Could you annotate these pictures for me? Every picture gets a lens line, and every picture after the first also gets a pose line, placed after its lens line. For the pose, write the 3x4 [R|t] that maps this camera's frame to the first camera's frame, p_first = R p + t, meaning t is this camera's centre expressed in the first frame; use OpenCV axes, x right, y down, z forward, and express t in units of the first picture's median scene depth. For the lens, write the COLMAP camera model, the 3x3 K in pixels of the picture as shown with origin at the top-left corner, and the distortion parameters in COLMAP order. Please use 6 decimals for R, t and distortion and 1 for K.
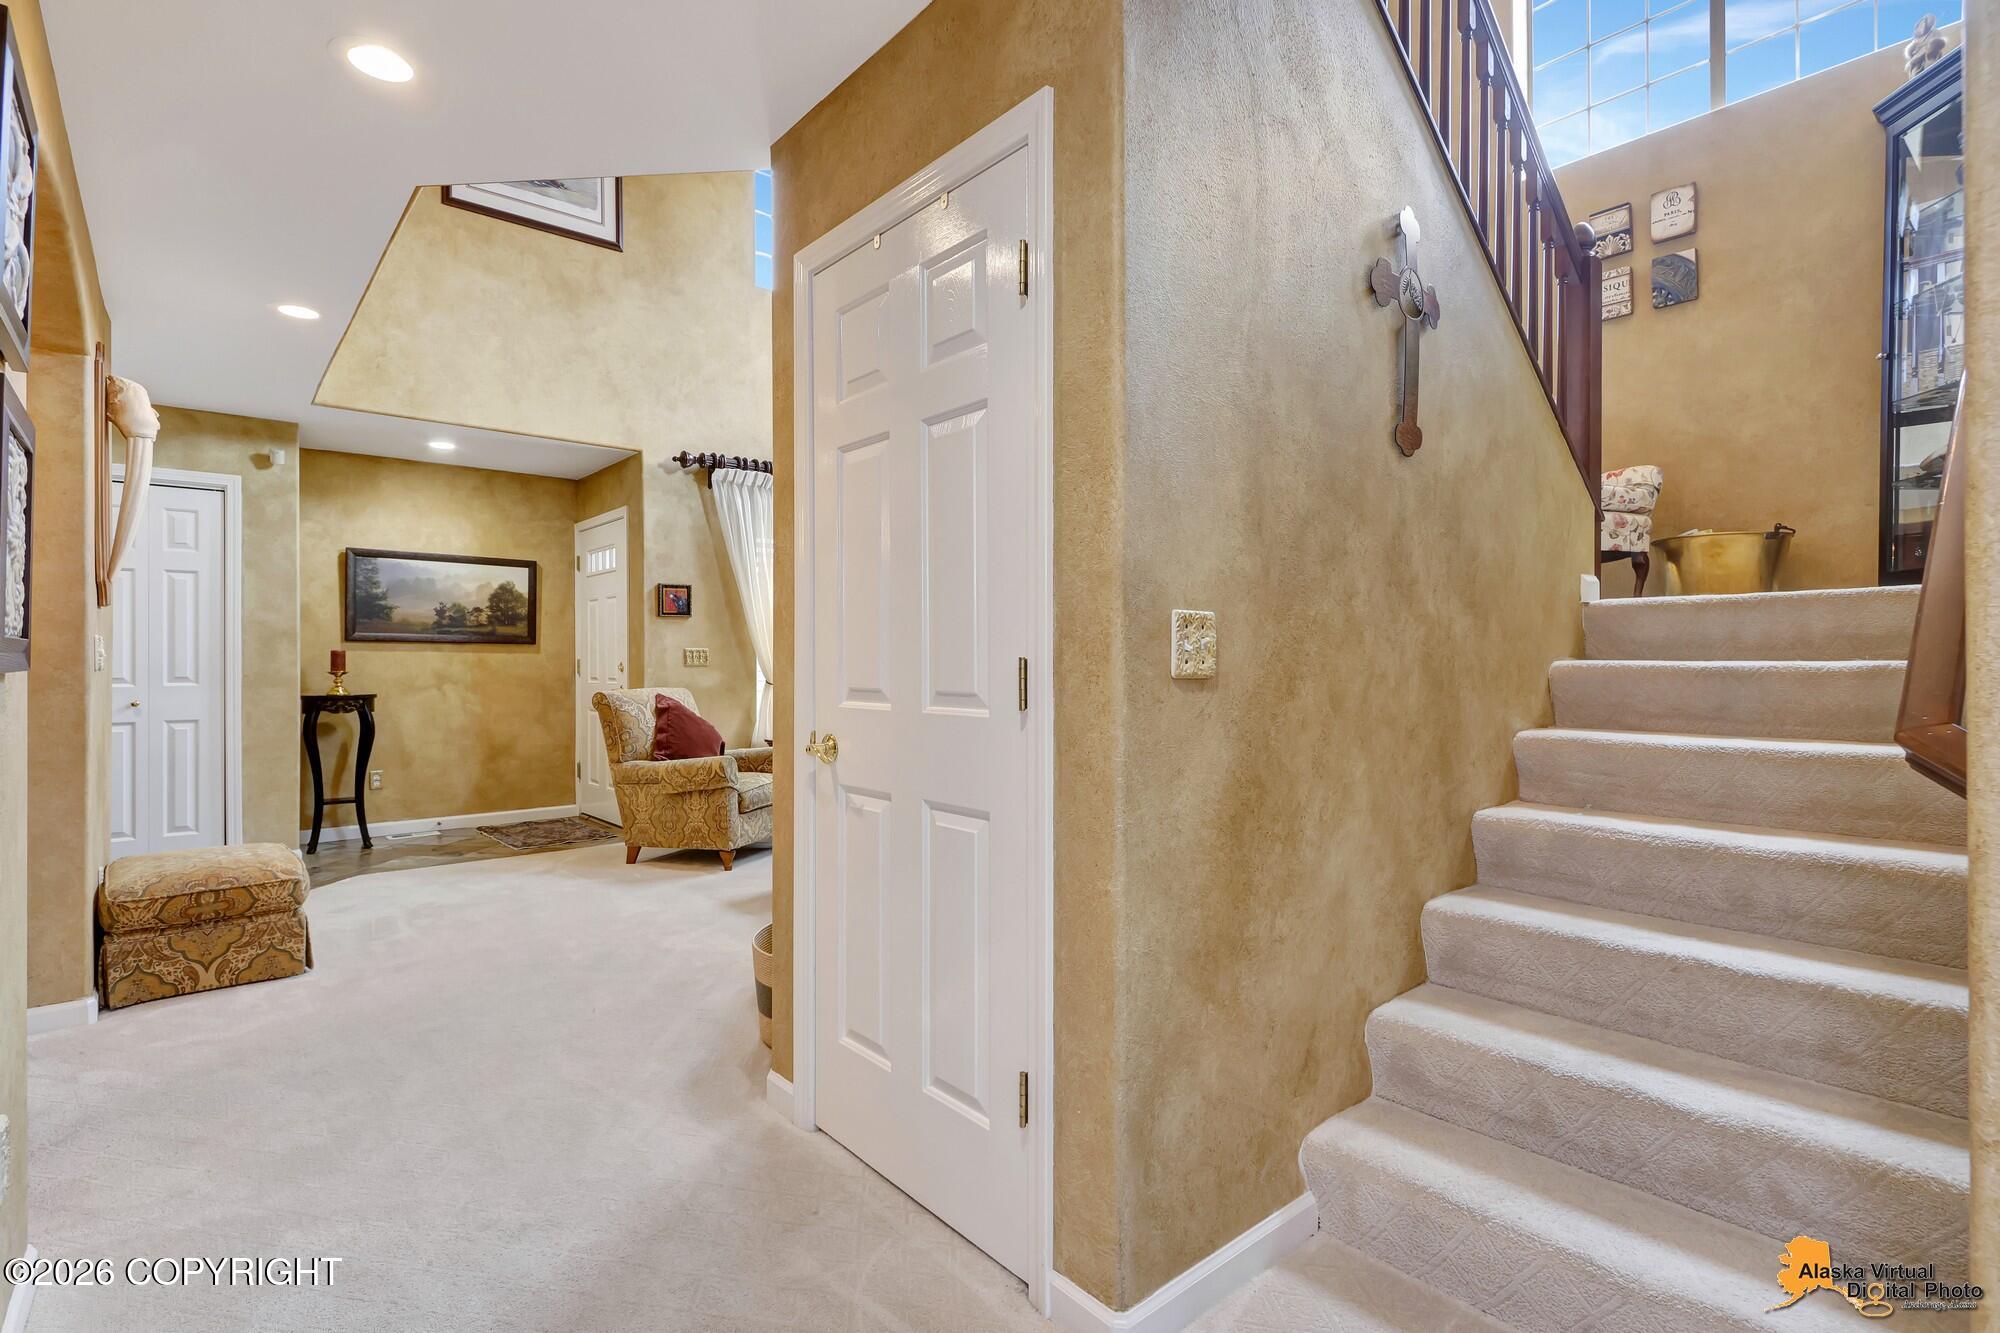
lens RADIAL K [[936.5, 0, 1006.5], [0, 936.5, 663.9], [0, 0, 1]] dist [0.007008, -0.003731]
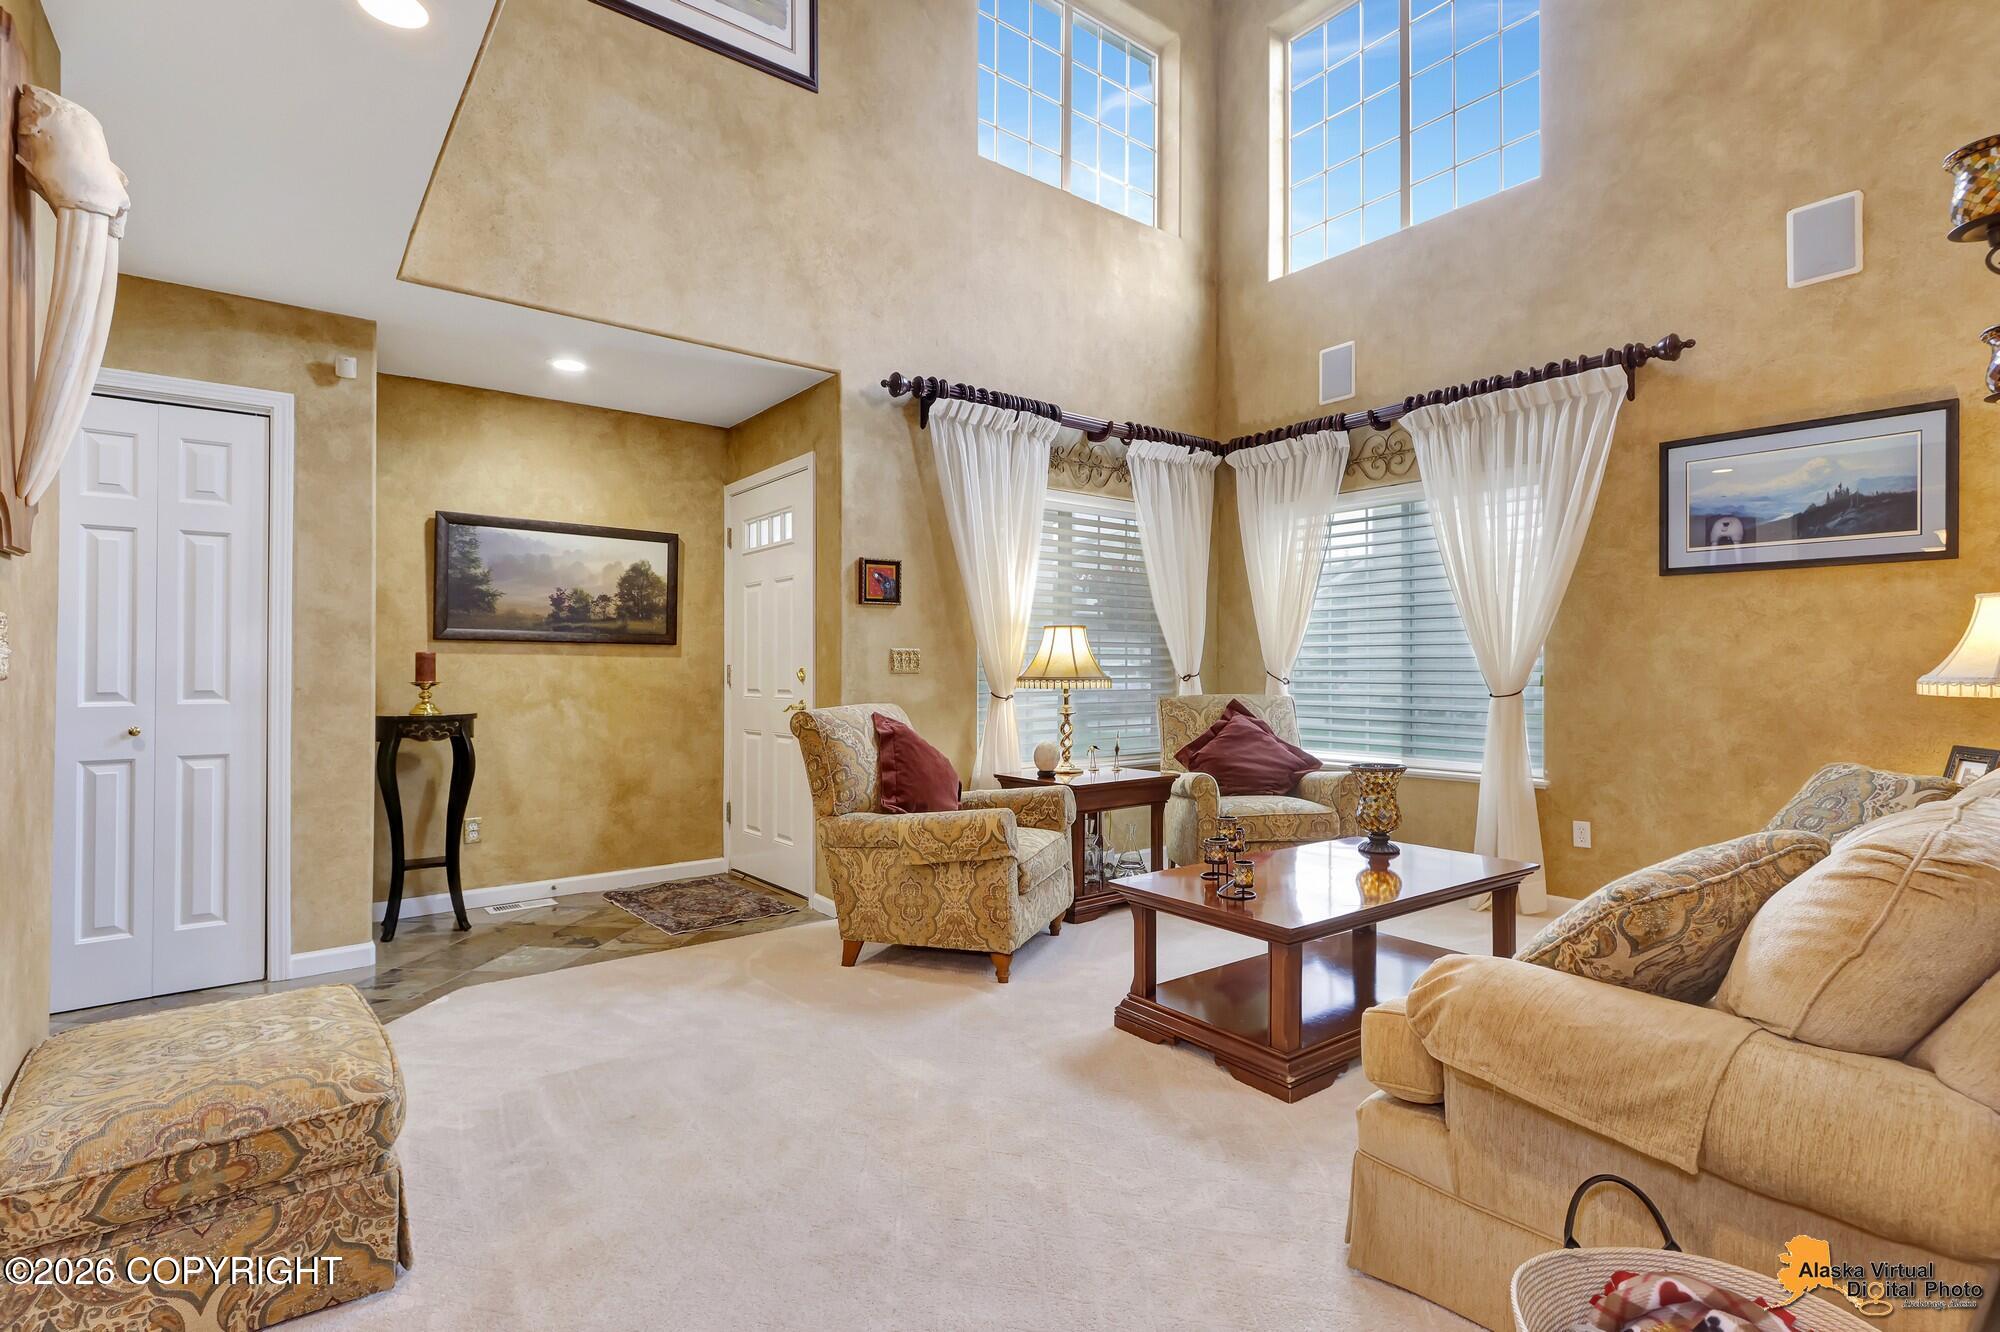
lens RADIAL K [[936.5, 0, 1009.3], [0, 936.5, 658.6], [0, 0, 1]] dist [0.007008, -0.003731]
pose [[0.999191, -0.002905, -0.040102, -0.233663], [0.002300, 0.999883, -0.015132, 0.002303], [0.040142, 0.015028, 0.999081, 0.297003]]
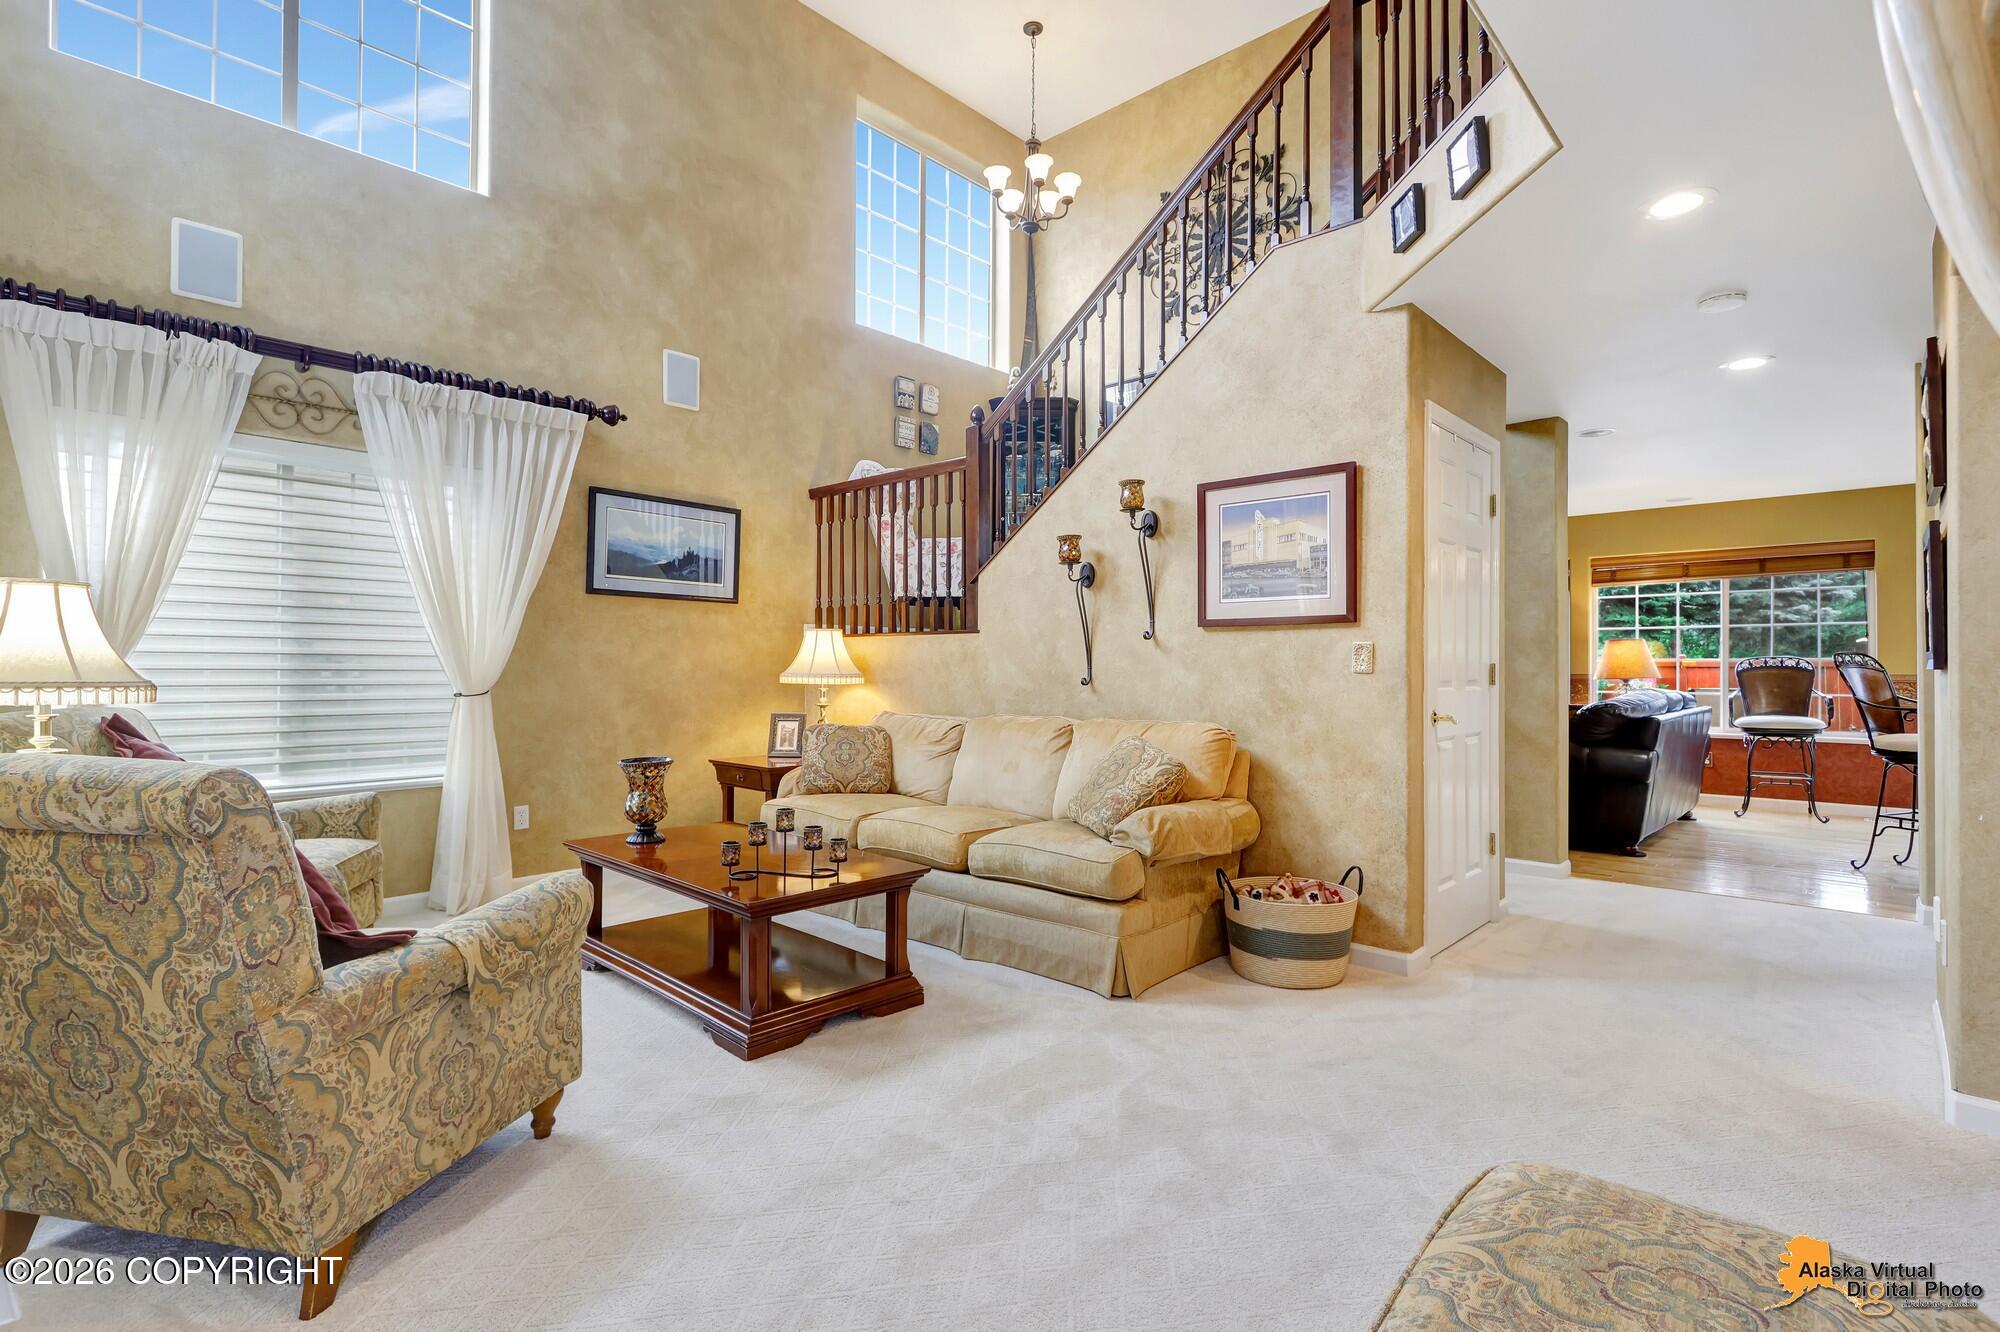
lens RADIAL K [[936.5, 0, 991.5], [0, 936.5, 658.0], [0, 0, 1]] dist [0.007008, -0.003731]
pose [[-0.101666, 0.009960, 0.994769, -0.656325], [0.001006, 0.999950, -0.009909, -0.000162], [-0.994818, -0.000007, -0.101671, 0.718663]]
